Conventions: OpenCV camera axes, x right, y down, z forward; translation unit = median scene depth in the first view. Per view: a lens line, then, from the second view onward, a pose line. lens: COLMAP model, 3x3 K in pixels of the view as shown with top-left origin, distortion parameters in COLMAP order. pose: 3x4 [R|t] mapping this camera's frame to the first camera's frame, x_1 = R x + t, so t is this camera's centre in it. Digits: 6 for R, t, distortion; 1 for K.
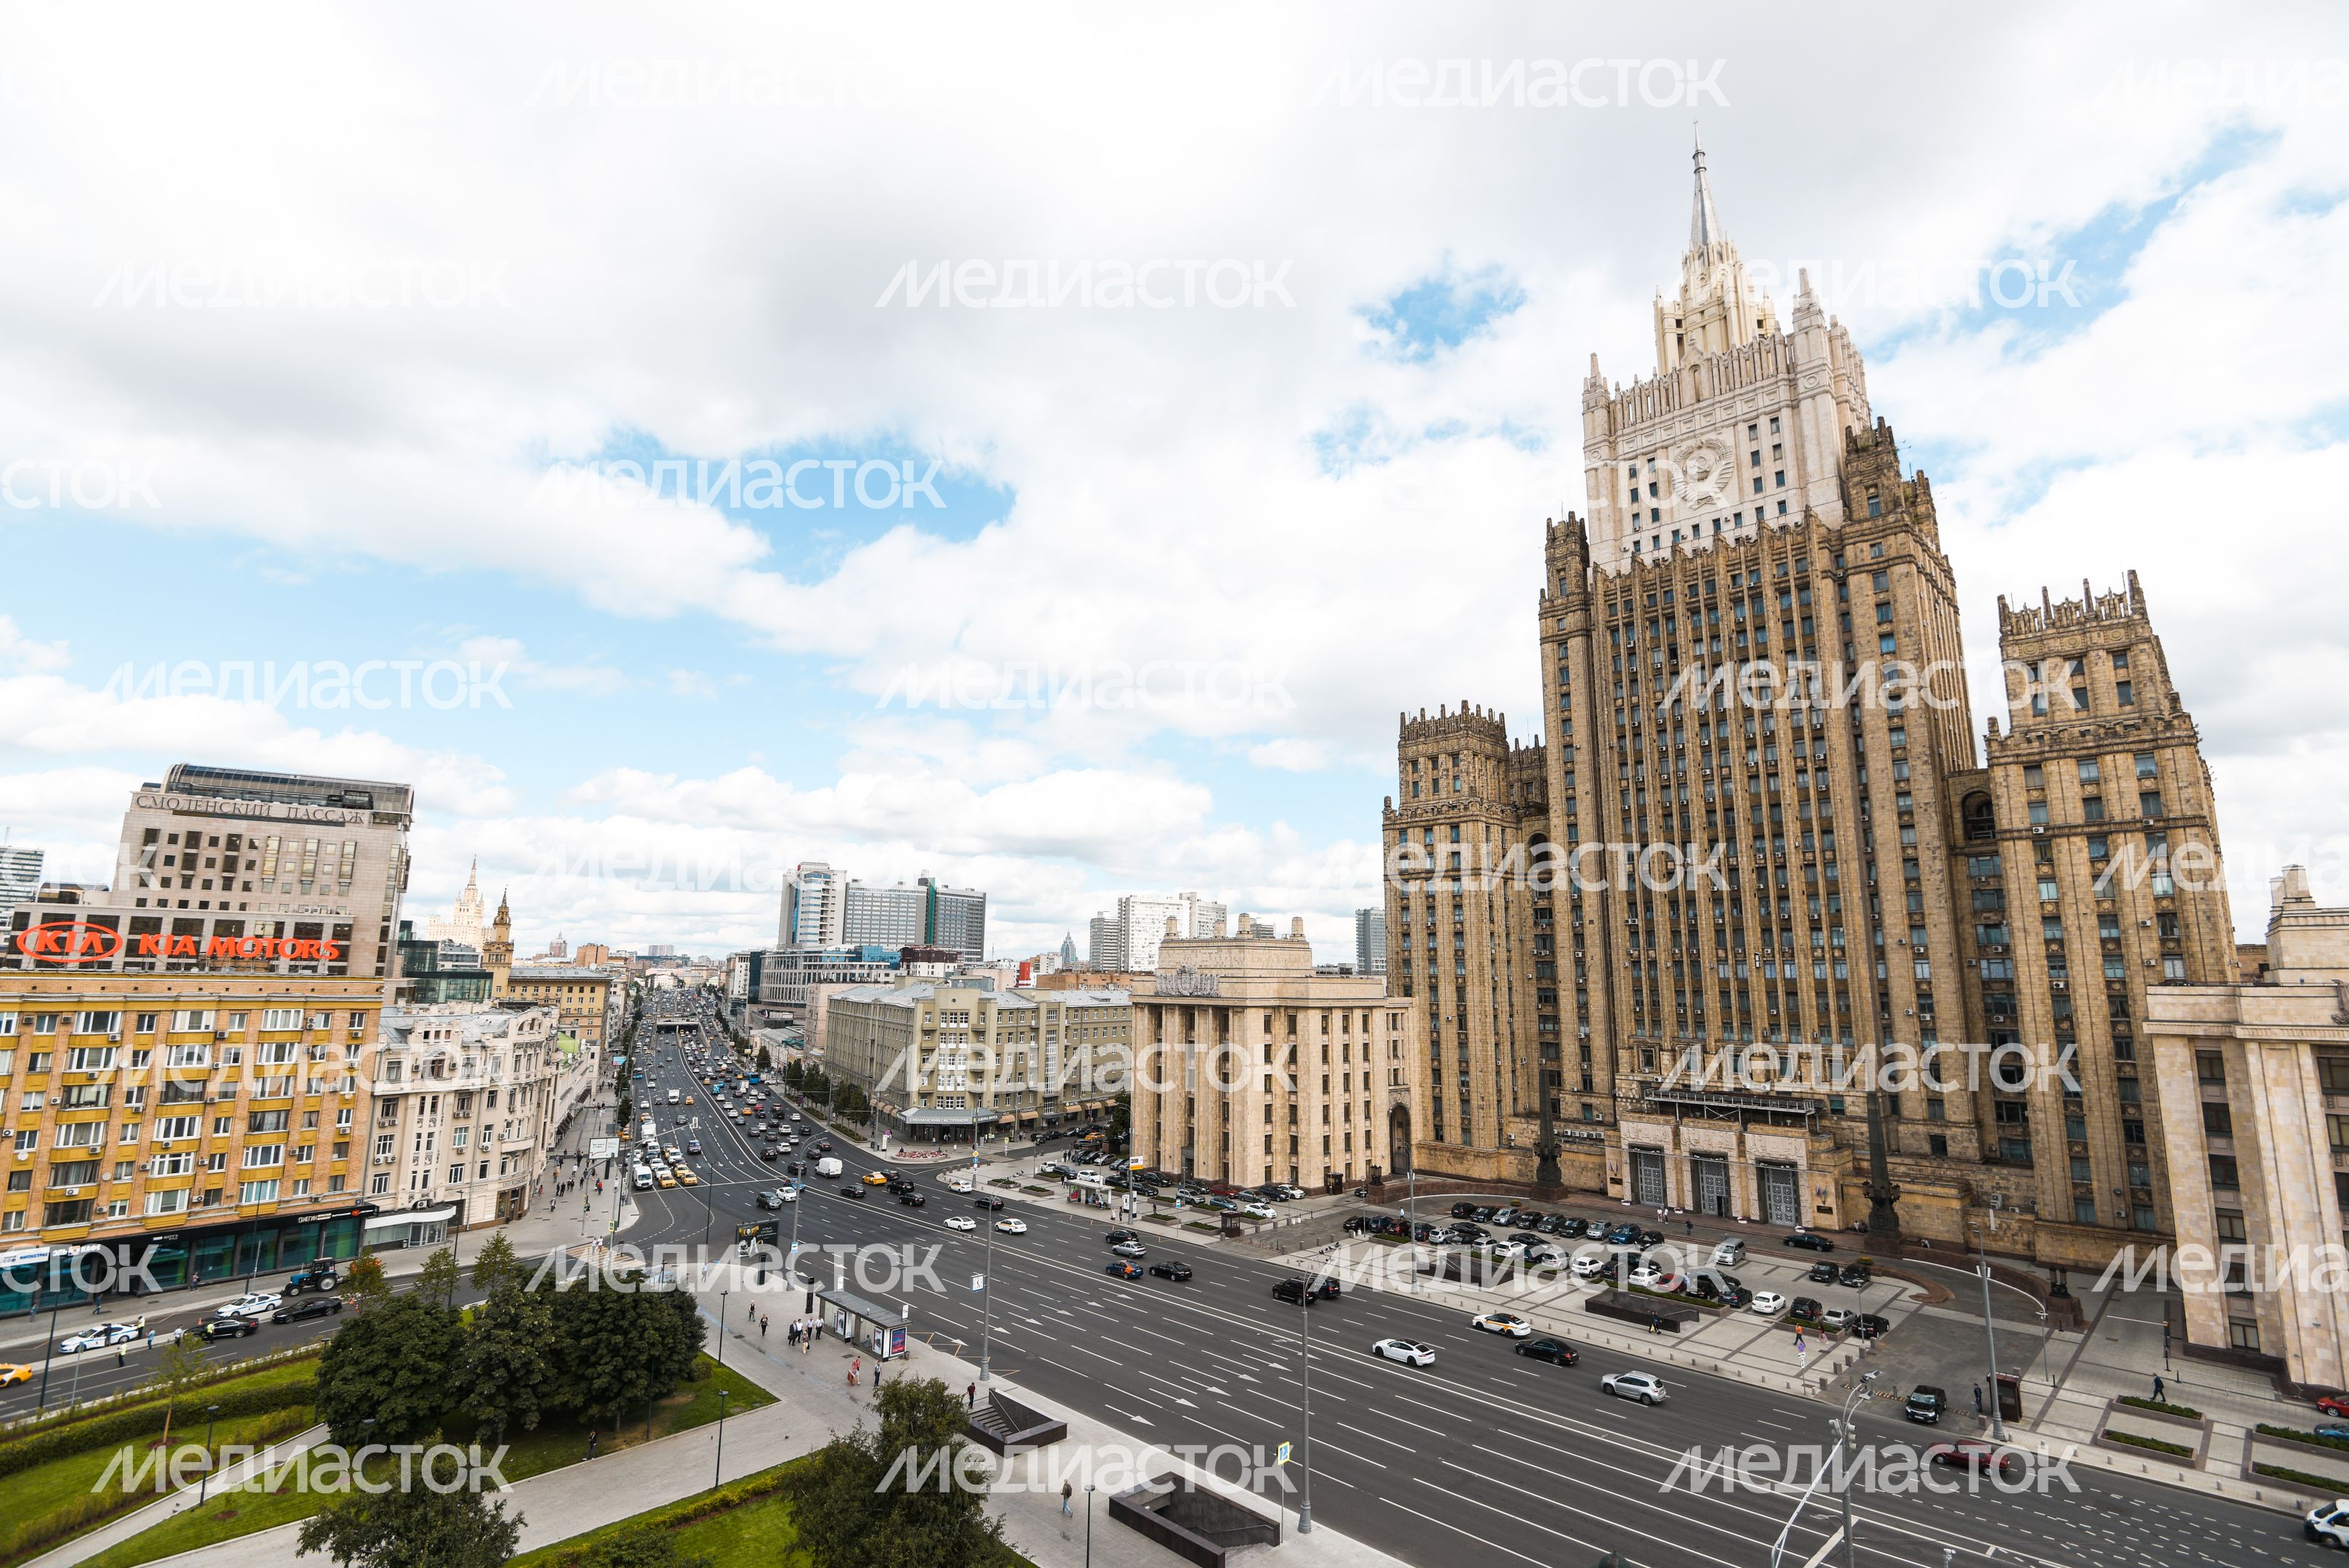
lens RADIAL K [[1081.7, 0, 1171.9], [0, 1081.7, 783.5], [0, 0, 1]] dist [0.007982, -0.023970]
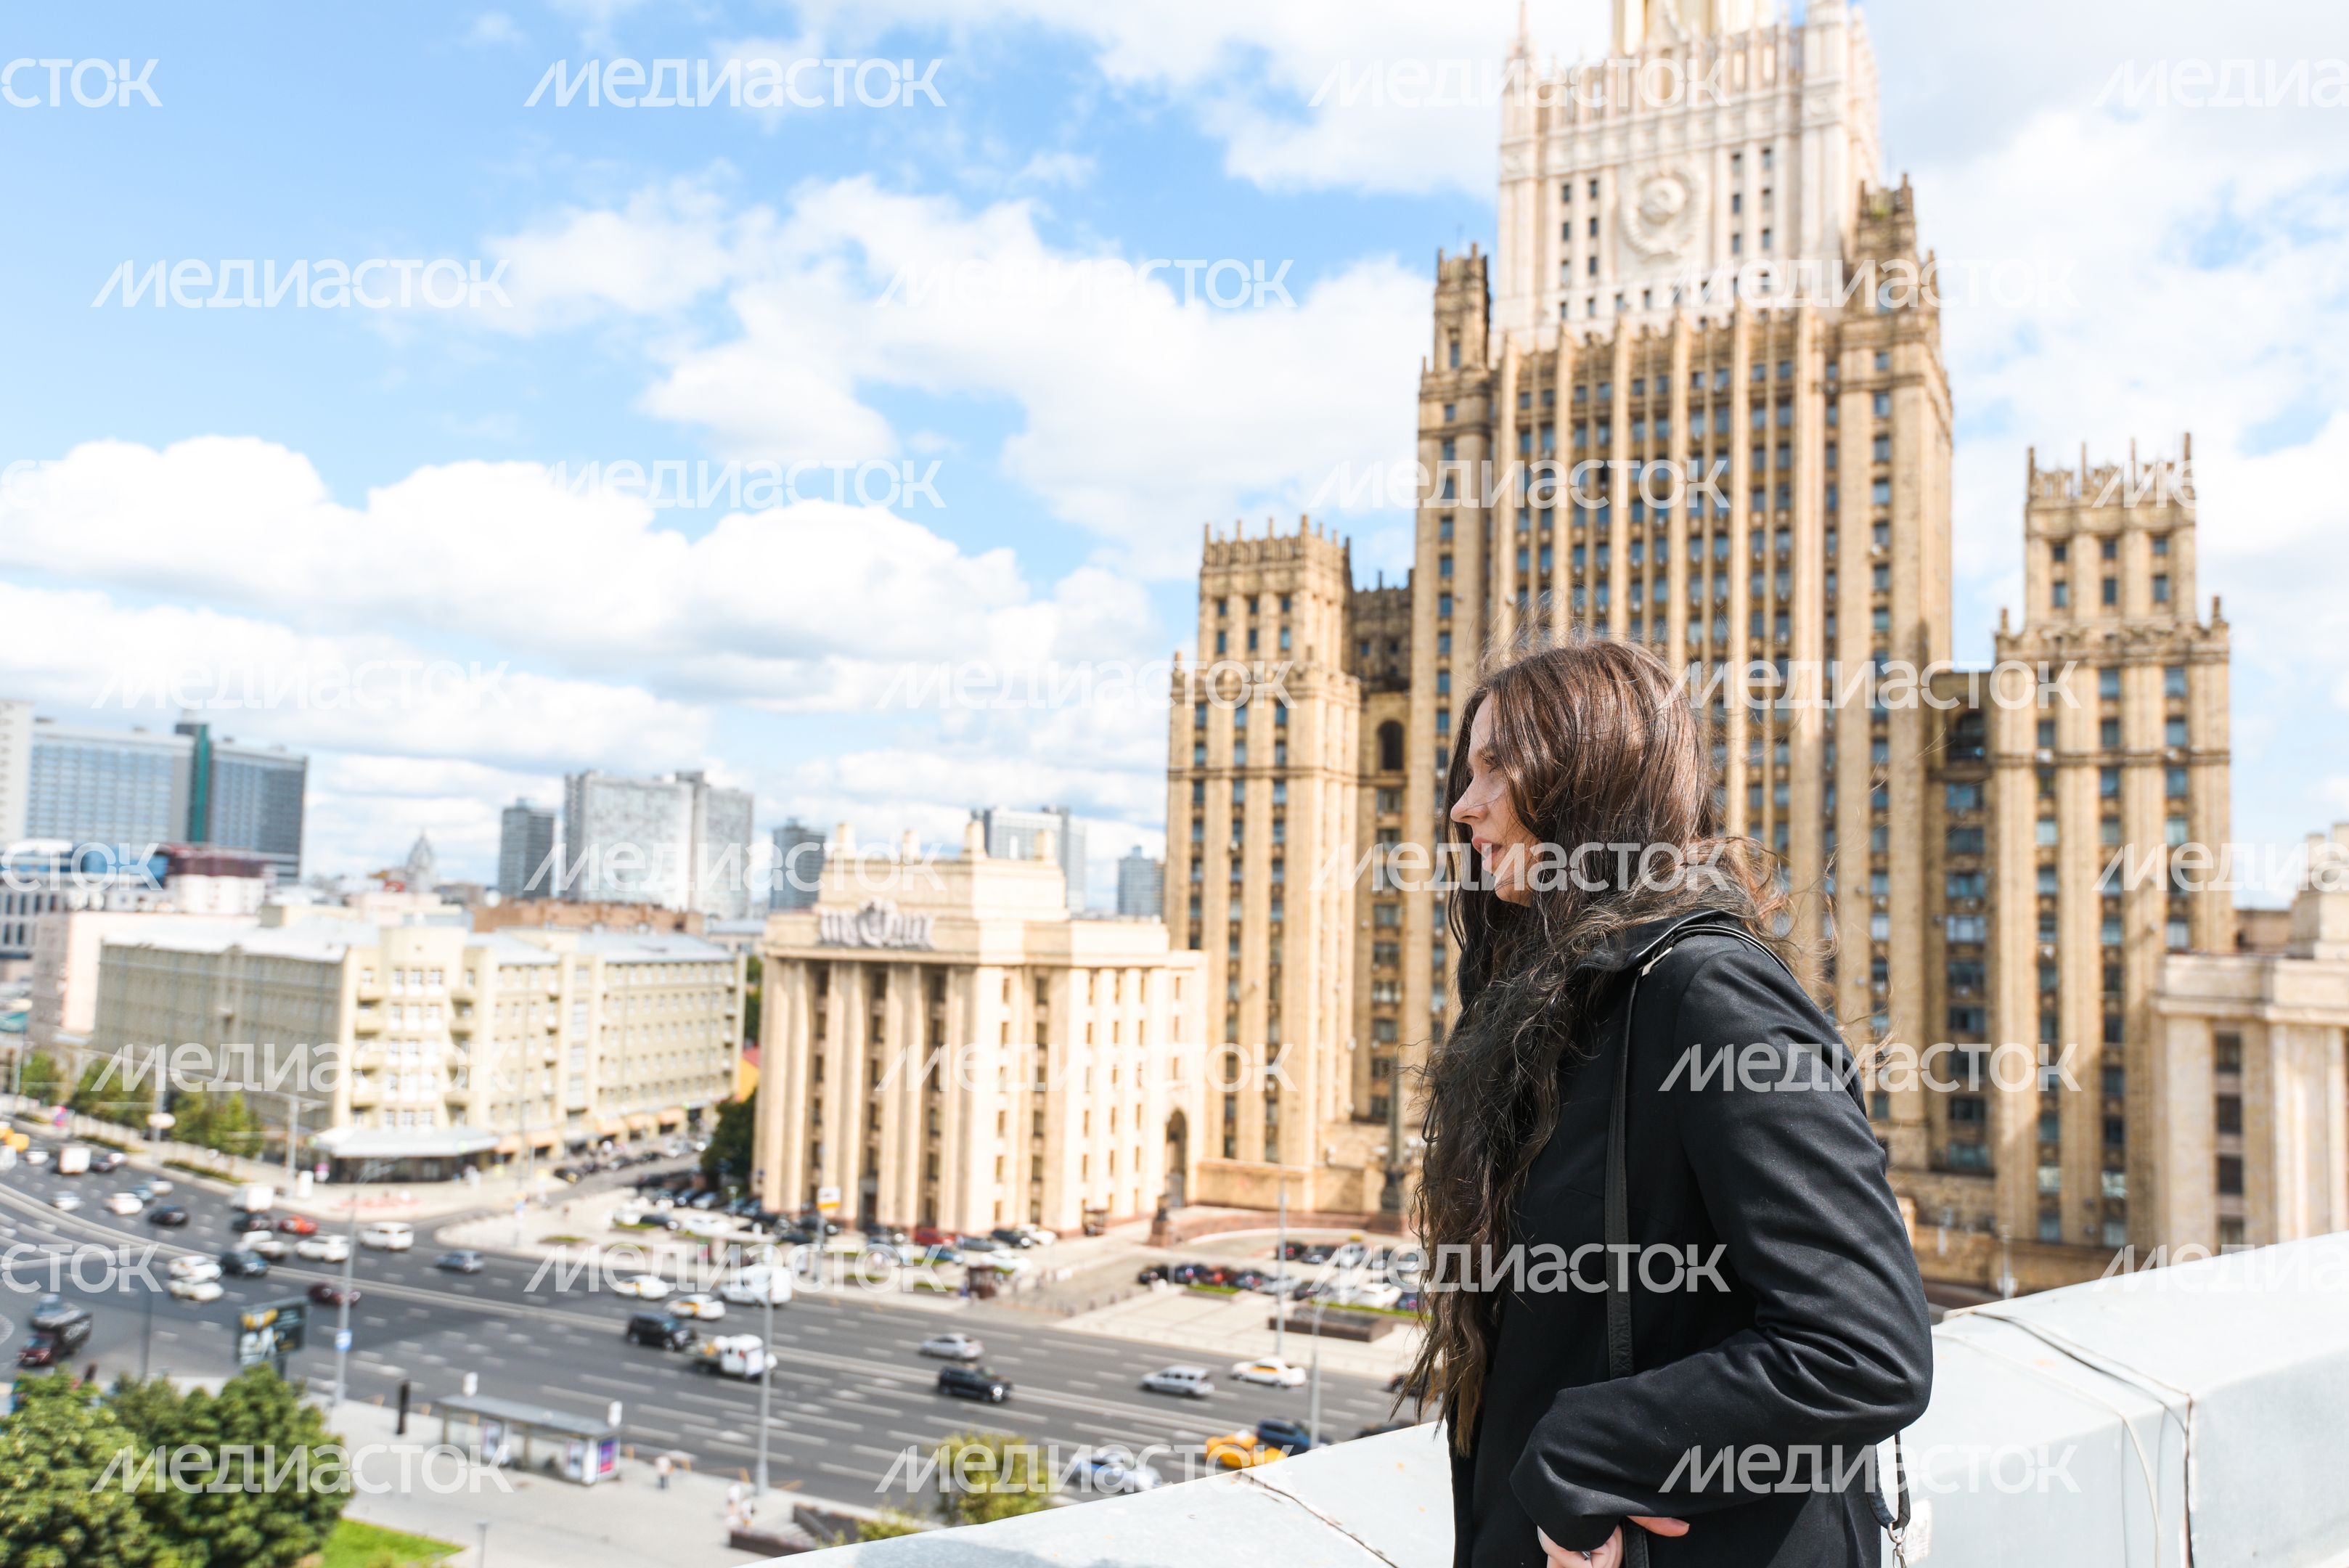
lens RADIAL K [[1812.5, 0, 1178.9], [0, 1812.5, 796.1], [0, 0, 1]] dist [0.031525, -0.012292]
pose [[0.953031, 0.039144, 0.300331, -0.149030], [-0.071981, 0.992475, 0.099059, -0.010927], [-0.294194, -0.116025, 0.948677, -0.061403]]
